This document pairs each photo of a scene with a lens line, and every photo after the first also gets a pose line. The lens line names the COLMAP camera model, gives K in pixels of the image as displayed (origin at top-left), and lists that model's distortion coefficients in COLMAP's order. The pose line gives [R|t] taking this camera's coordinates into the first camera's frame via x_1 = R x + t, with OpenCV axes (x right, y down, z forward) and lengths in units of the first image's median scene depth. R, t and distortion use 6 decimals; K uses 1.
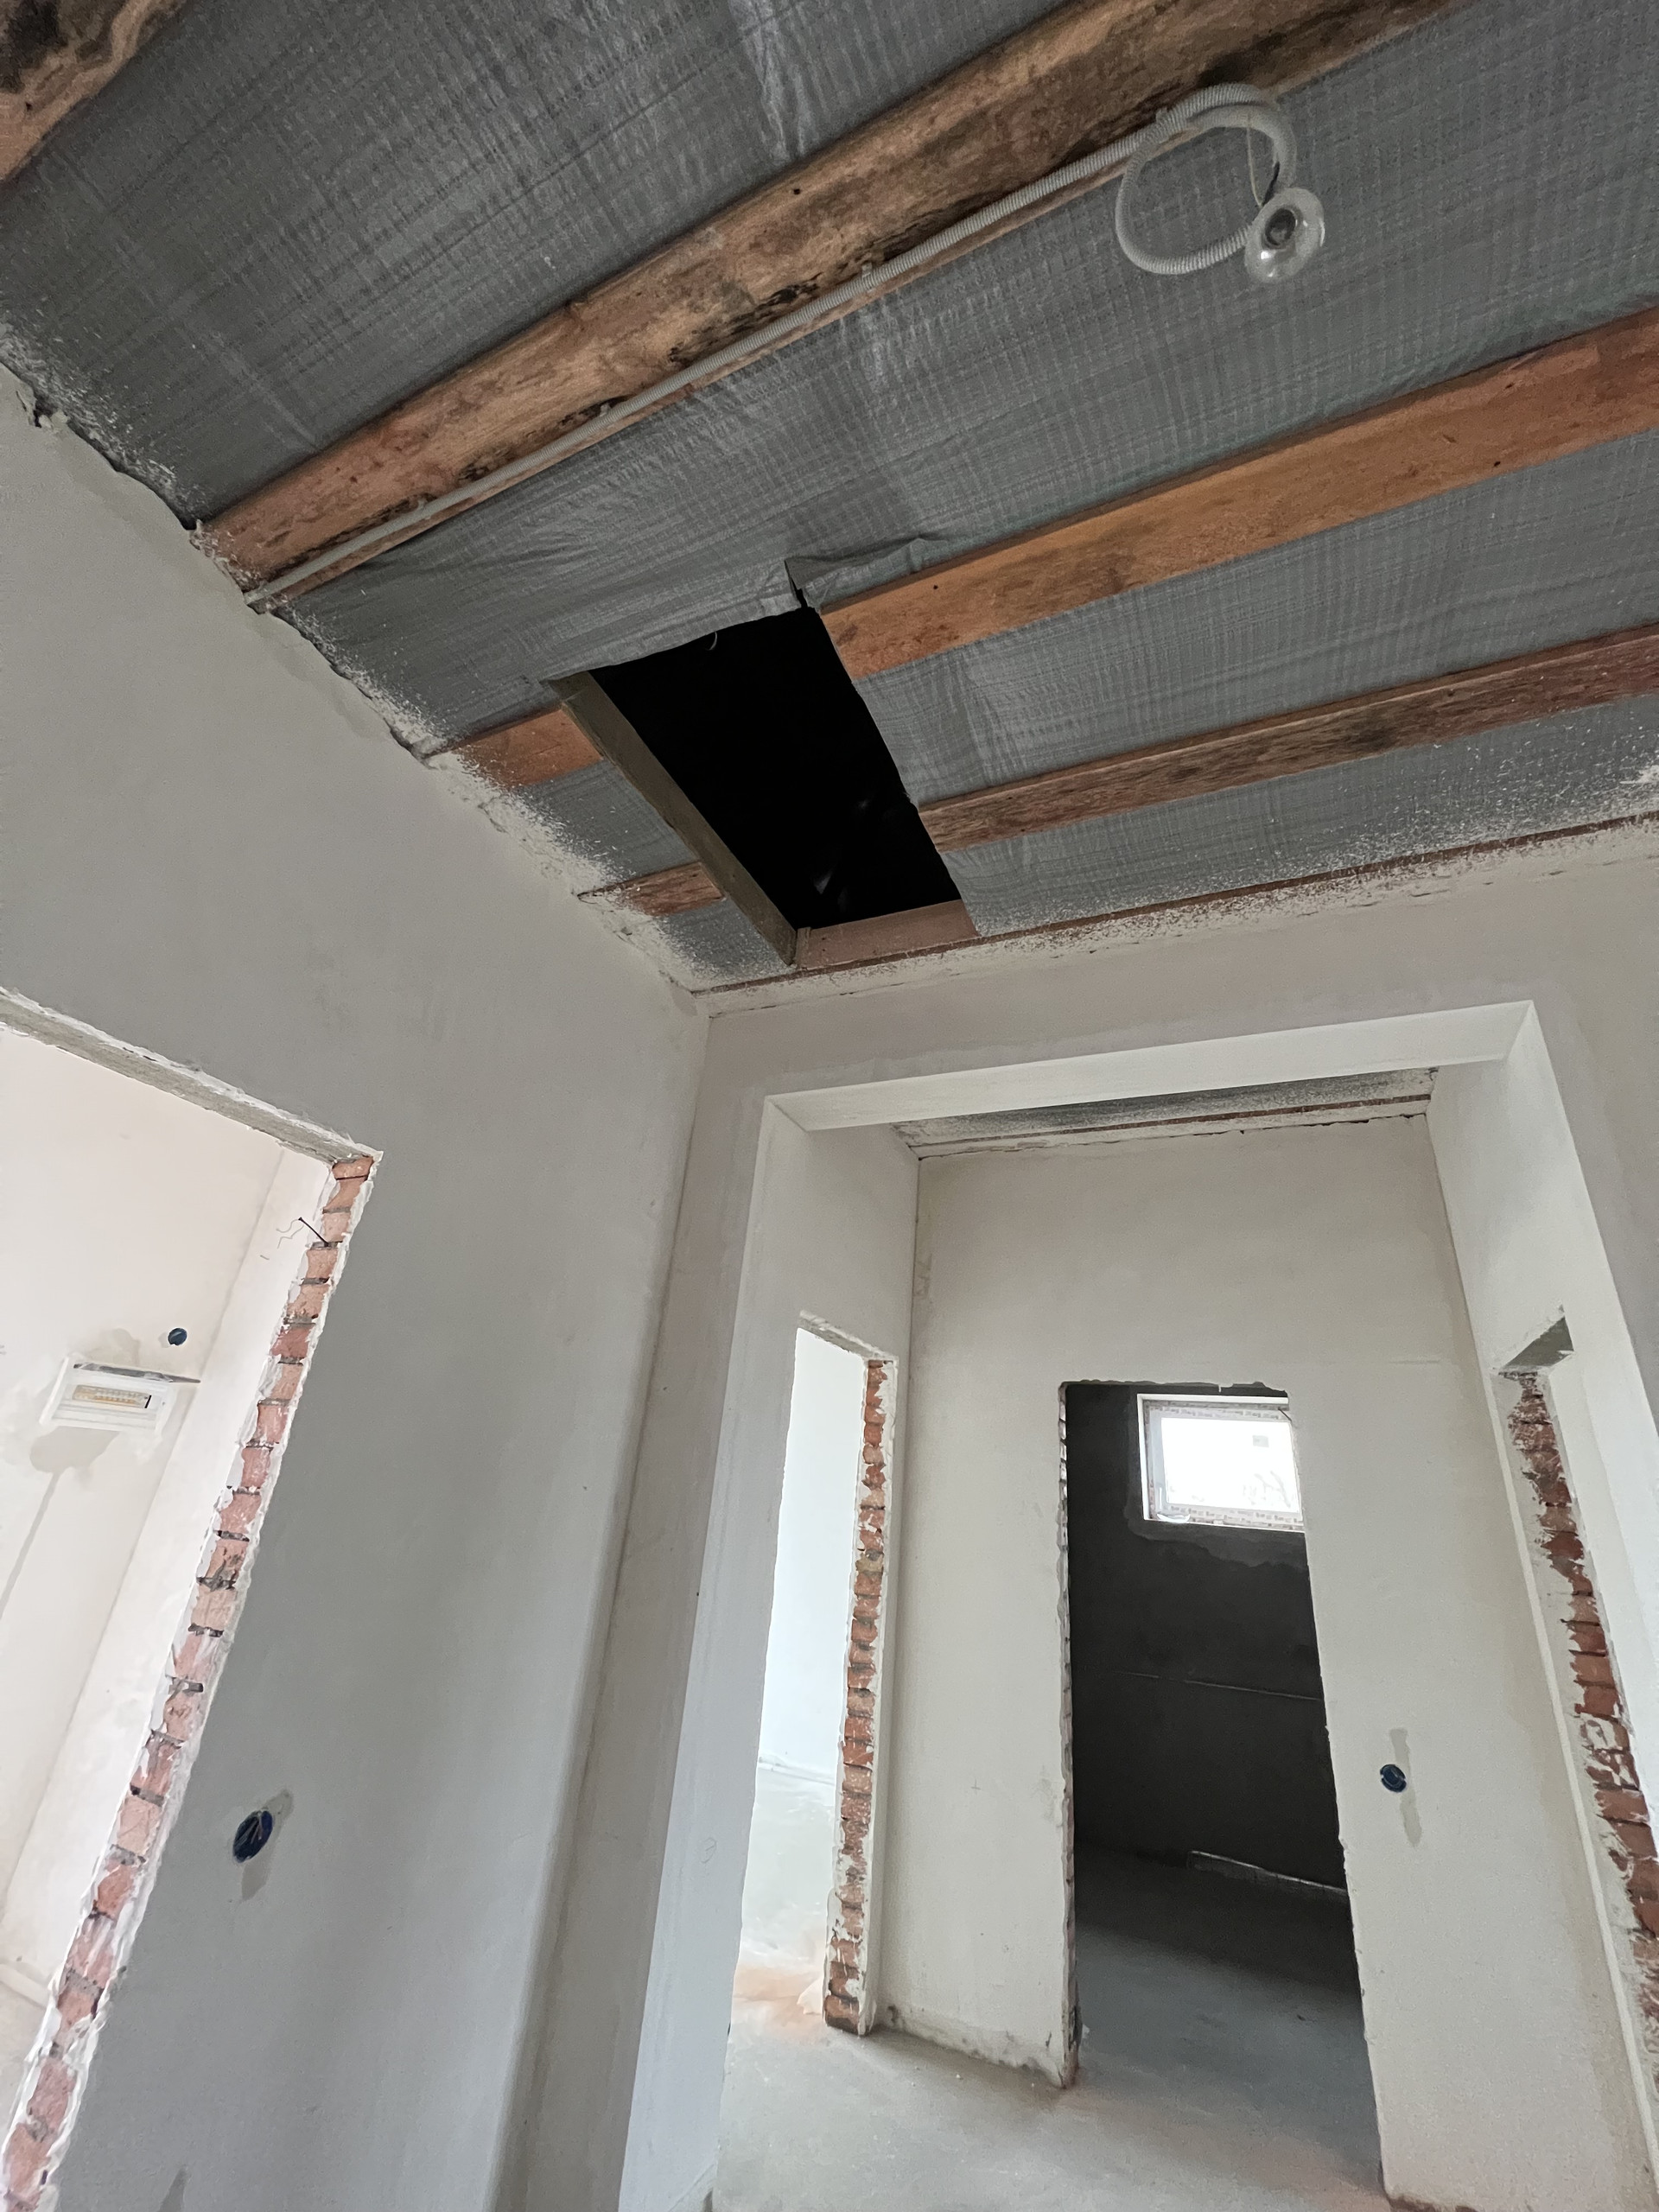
lens RADIAL K [[884.7, 0, 834.7], [0, 884.7, 1101.9], [0, 0, 1]] dist [0.000787, -0.000089]
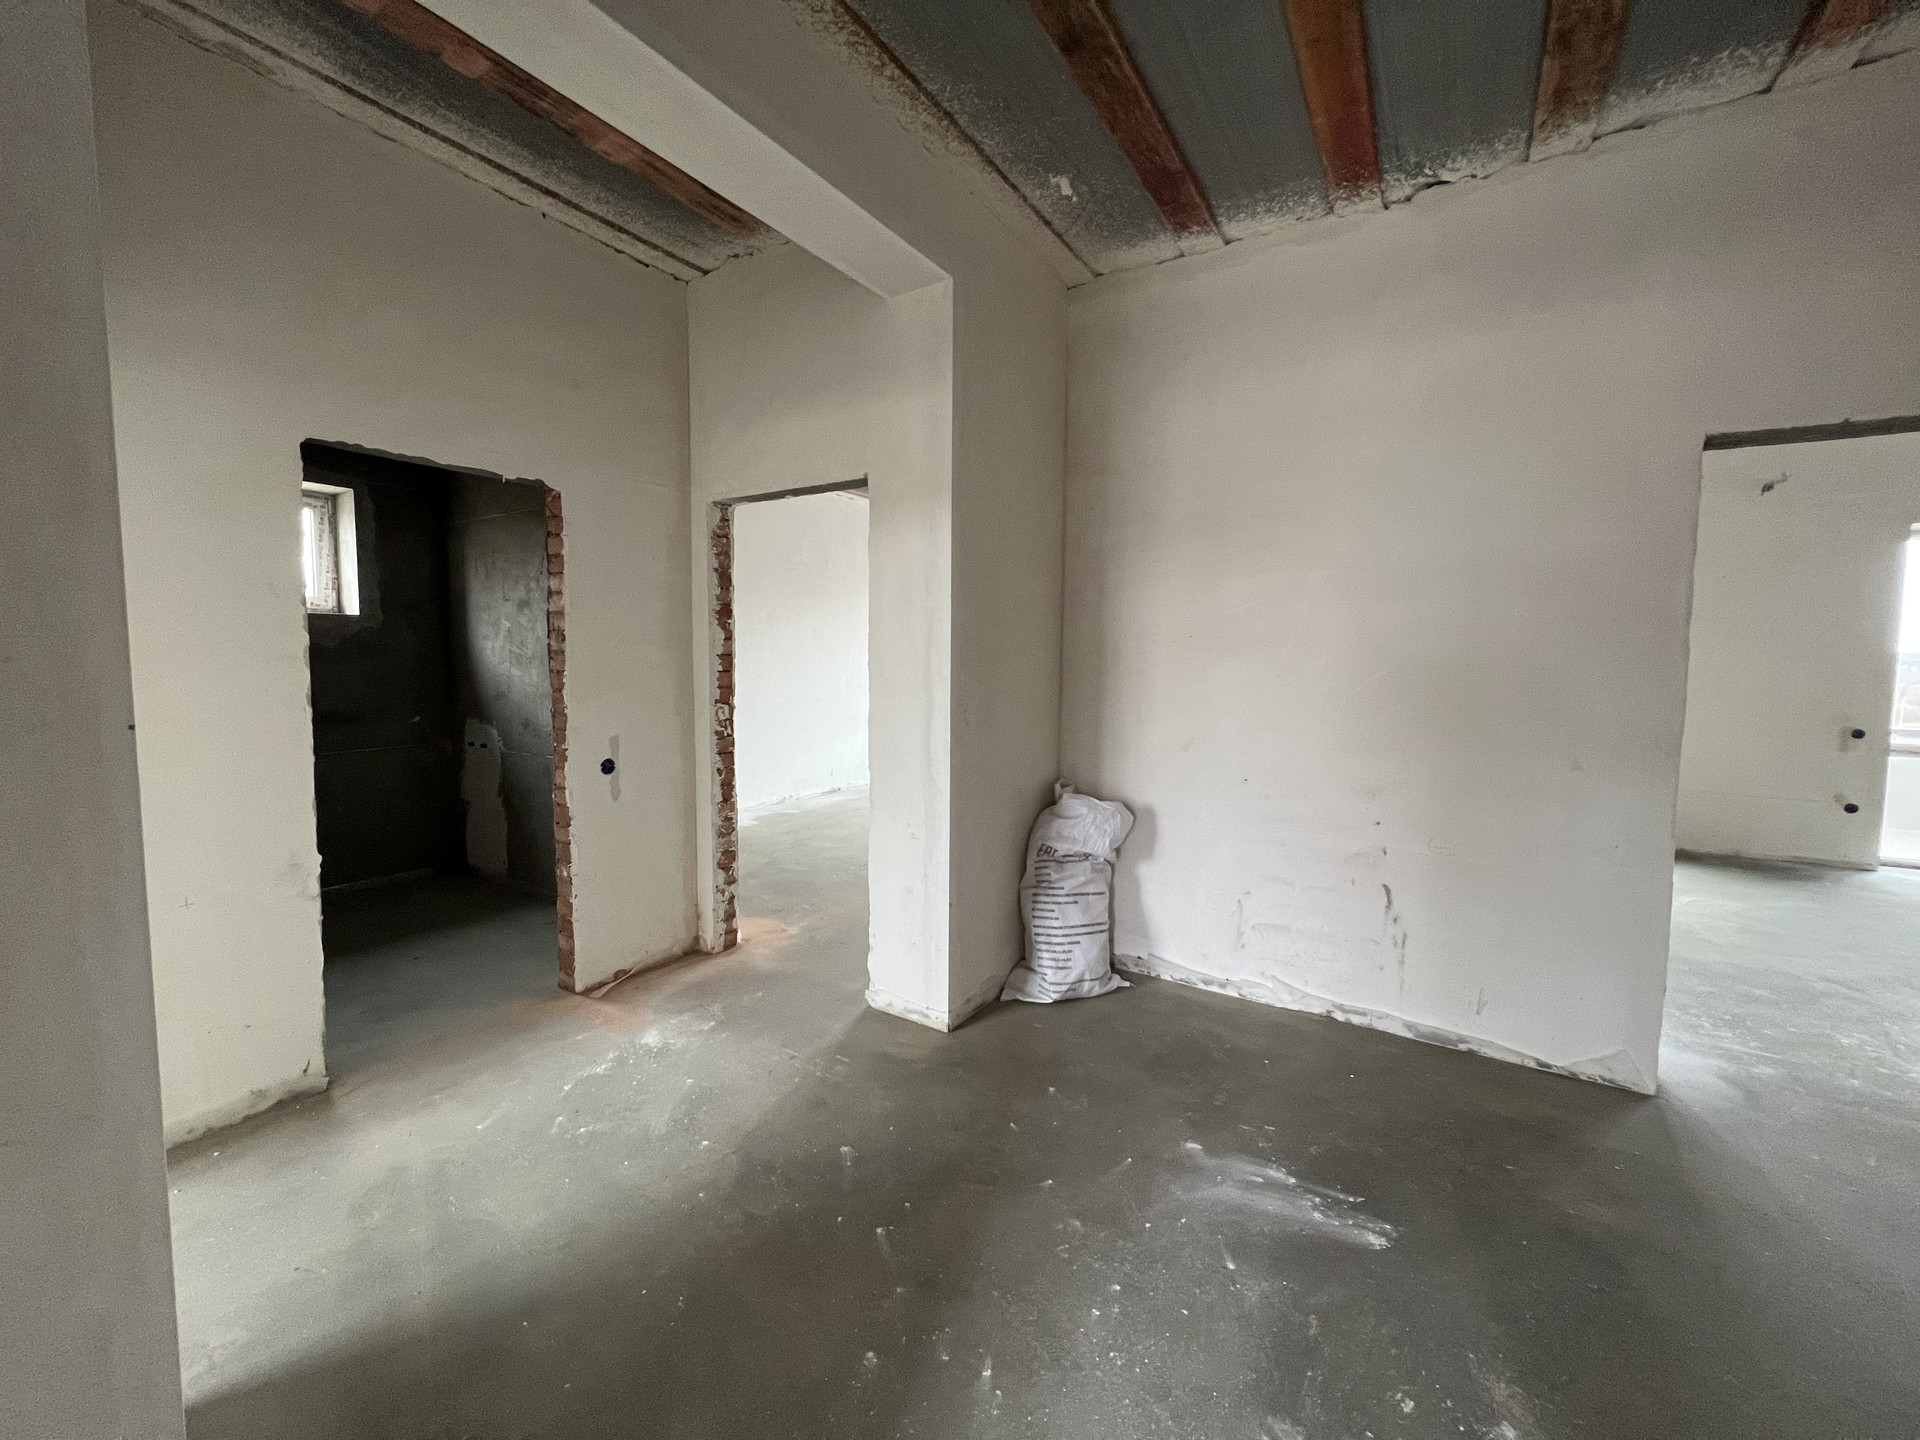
lens RADIAL K [[767.9, 0, 959.3], [0, 767.9, 716.4], [0, 0, 1]] dist [0.000787, -0.000089]
pose [[0.140382, -0.153657, 0.978101, -0.477896], [-0.410165, 0.890102, 0.198701, 0.225053], [-0.901142, -0.429077, 0.061930, 0.462171]]
